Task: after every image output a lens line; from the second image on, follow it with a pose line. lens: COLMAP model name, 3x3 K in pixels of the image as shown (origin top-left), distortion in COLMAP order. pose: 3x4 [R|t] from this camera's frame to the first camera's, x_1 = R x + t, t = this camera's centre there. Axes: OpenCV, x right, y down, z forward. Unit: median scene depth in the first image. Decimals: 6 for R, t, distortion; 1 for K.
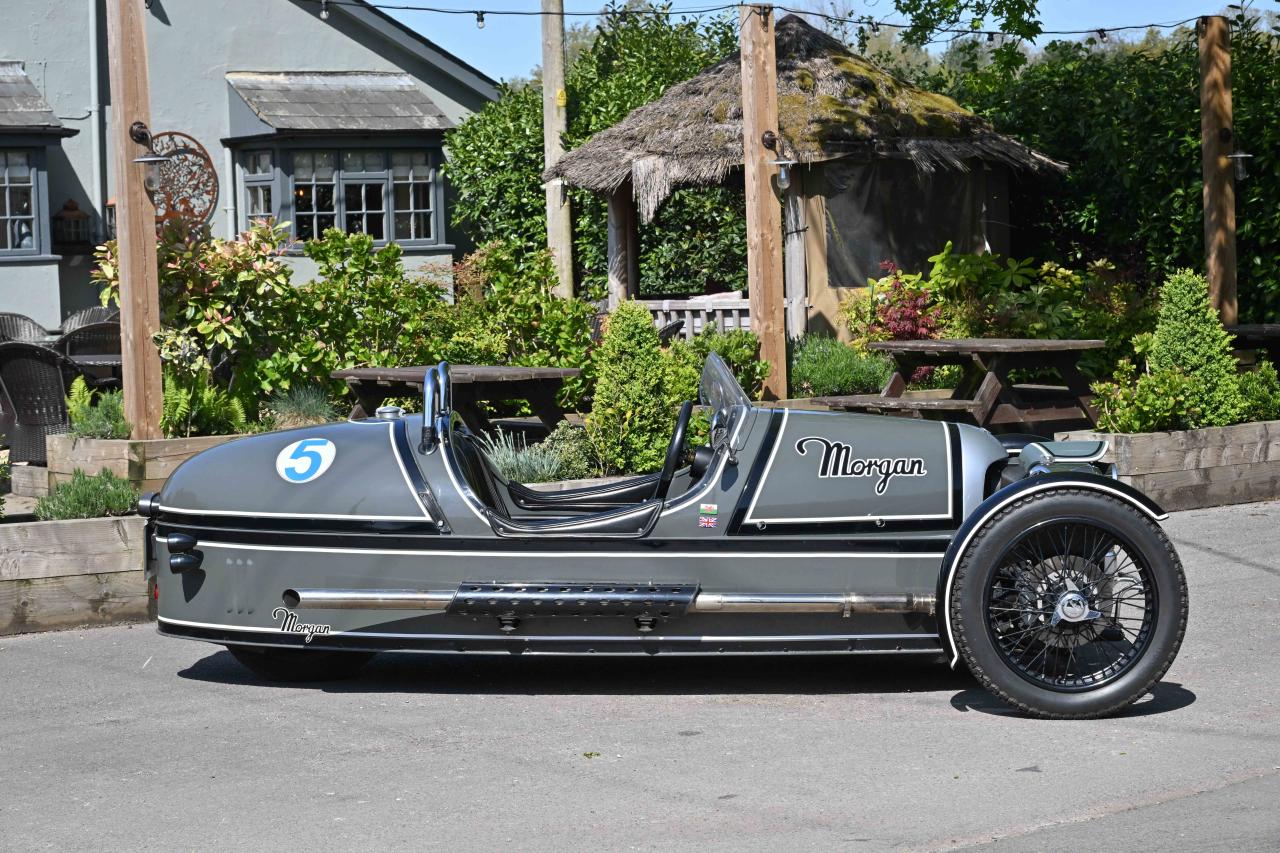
lens RADIAL K [[2750.8, 0, 622.9], [0, 2750.8, 422.5], [0, 0, 1]] dist [0.011363, -0.106785]
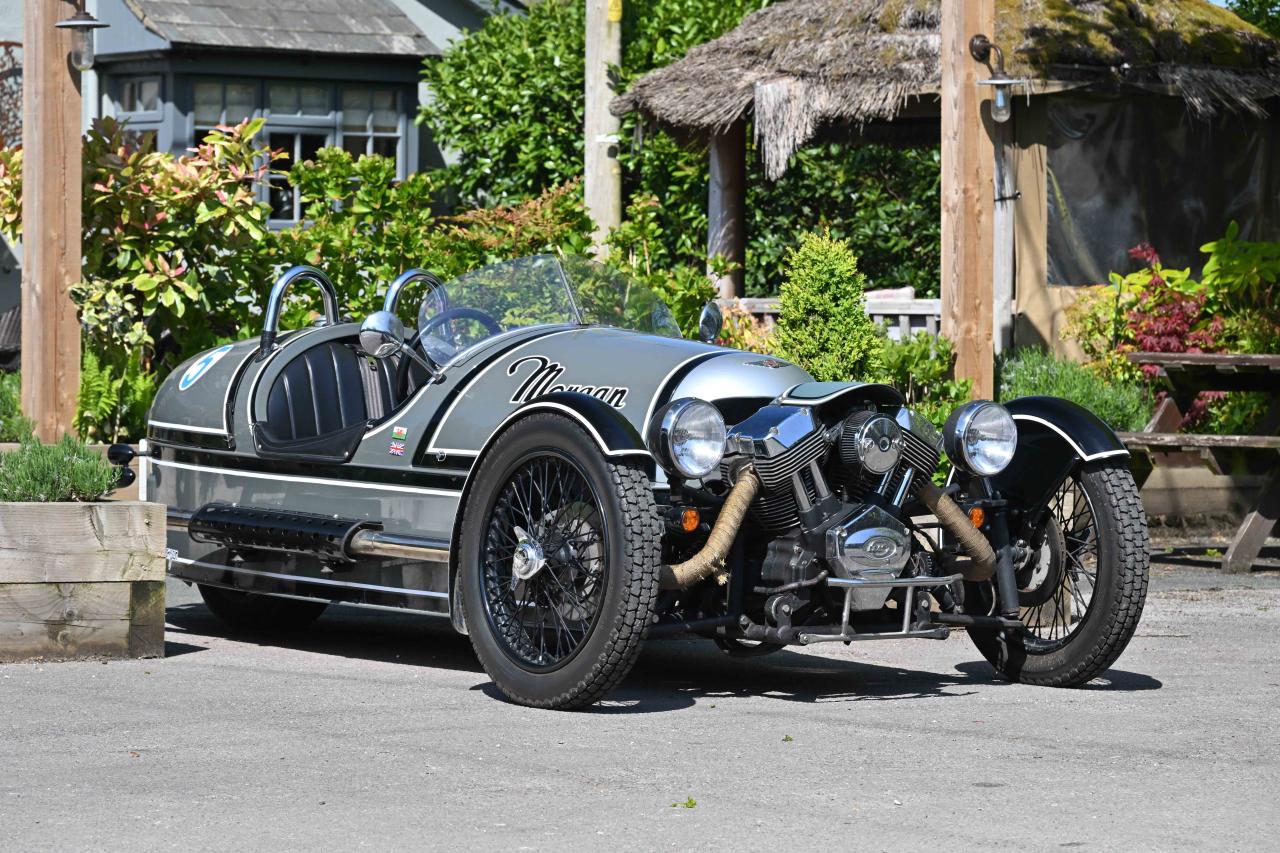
lens RADIAL K [[4376.7, 0, 595.5], [0, 4376.7, 426.5], [0, 0, 1]] dist [0.045037, -0.198830]
pose [[0.999305, 0.037204, 0.002110, -0.043626], [-0.037091, 0.998531, -0.039509, 0.038040], [-0.003577, 0.039404, 0.999217, -0.057895]]
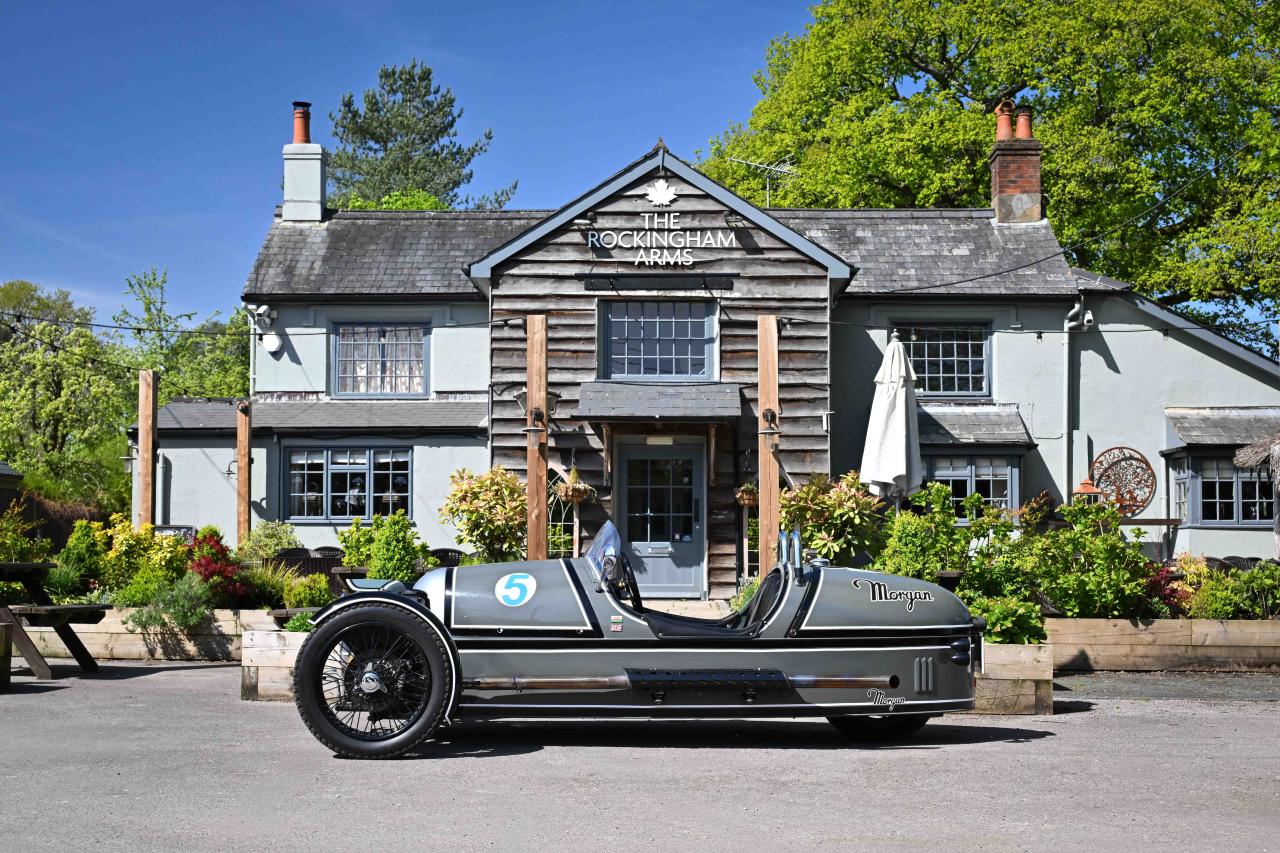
lens RADIAL K [[1611.2, 0, 636.9], [0, 1611.2, 490.8], [0, 0, 1]] dist [-0.000830, 0.045346]
pose [[0.790063, 0.004069, -0.613012, 0.313379], [-0.065759, 0.994771, -0.078149, 0.012612], [0.609488, 0.102053, 0.786199, 0.235681]]
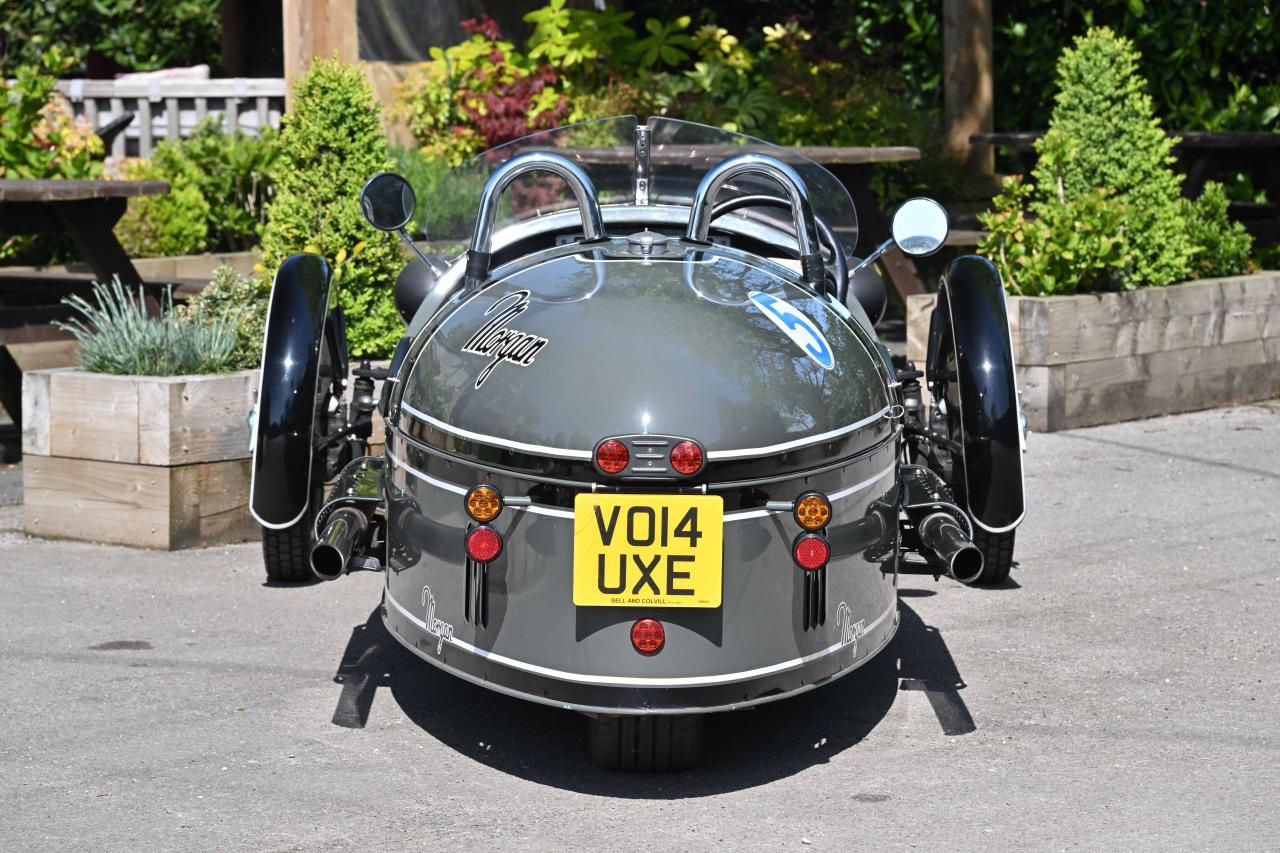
lens RADIAL K [[4376.7, 0, 595.5], [0, 4376.7, 426.5], [0, 0, 1]] dist [0.045037, -0.198830]
pose [[0.970466, -0.005901, 0.241165, -0.133936], [-0.000202, 0.999681, 0.025274, 0.007625], [-0.241237, -0.024577, 0.970155, 0.079213]]
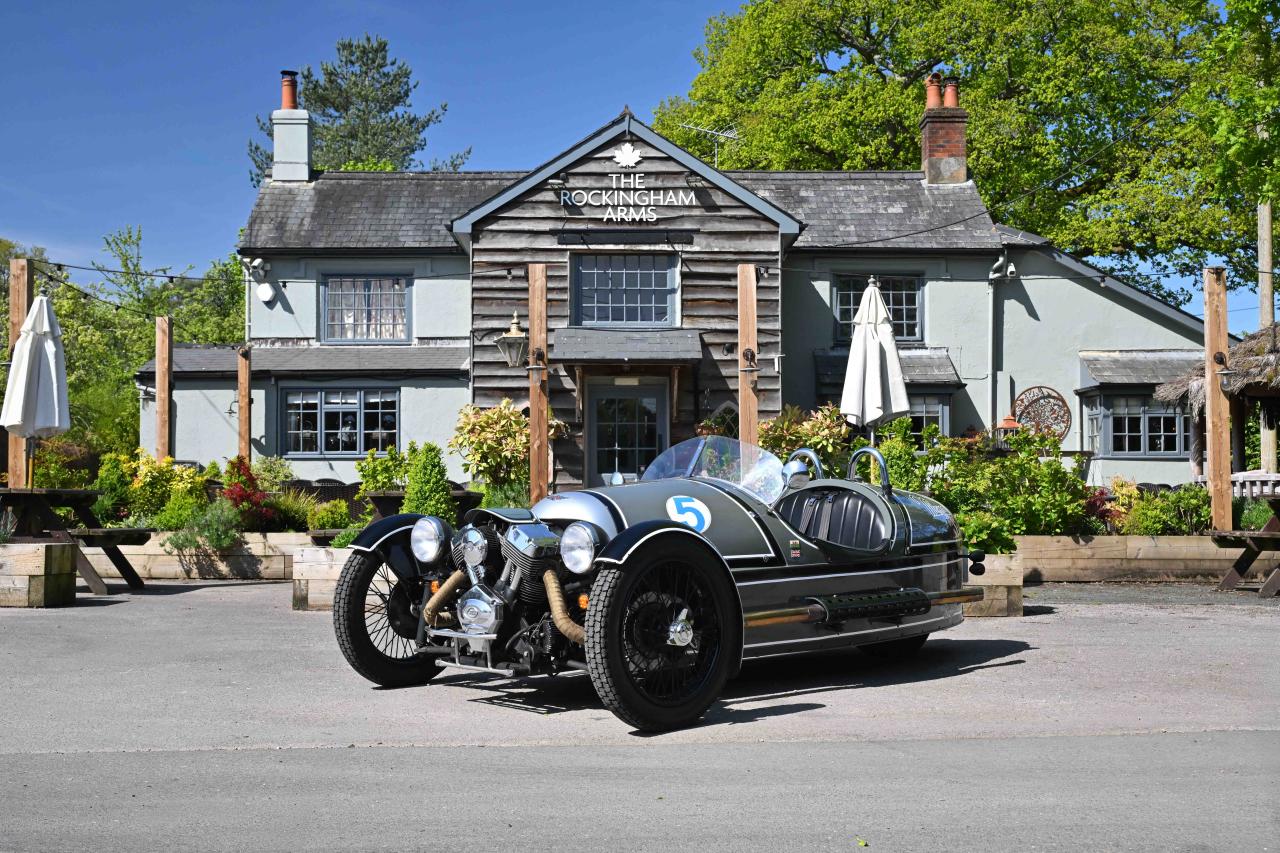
lens RADIAL K [[1482.4, 0, 626.9], [0, 1482.4, 446.4], [0, 0, 1]] dist [0.011213, -0.000925]
pose [[0.812507, 0.005828, -0.582922, 0.294179], [-0.058753, 0.995677, -0.071938, 0.022408], [0.579983, 0.092699, 0.809337, 0.203671]]
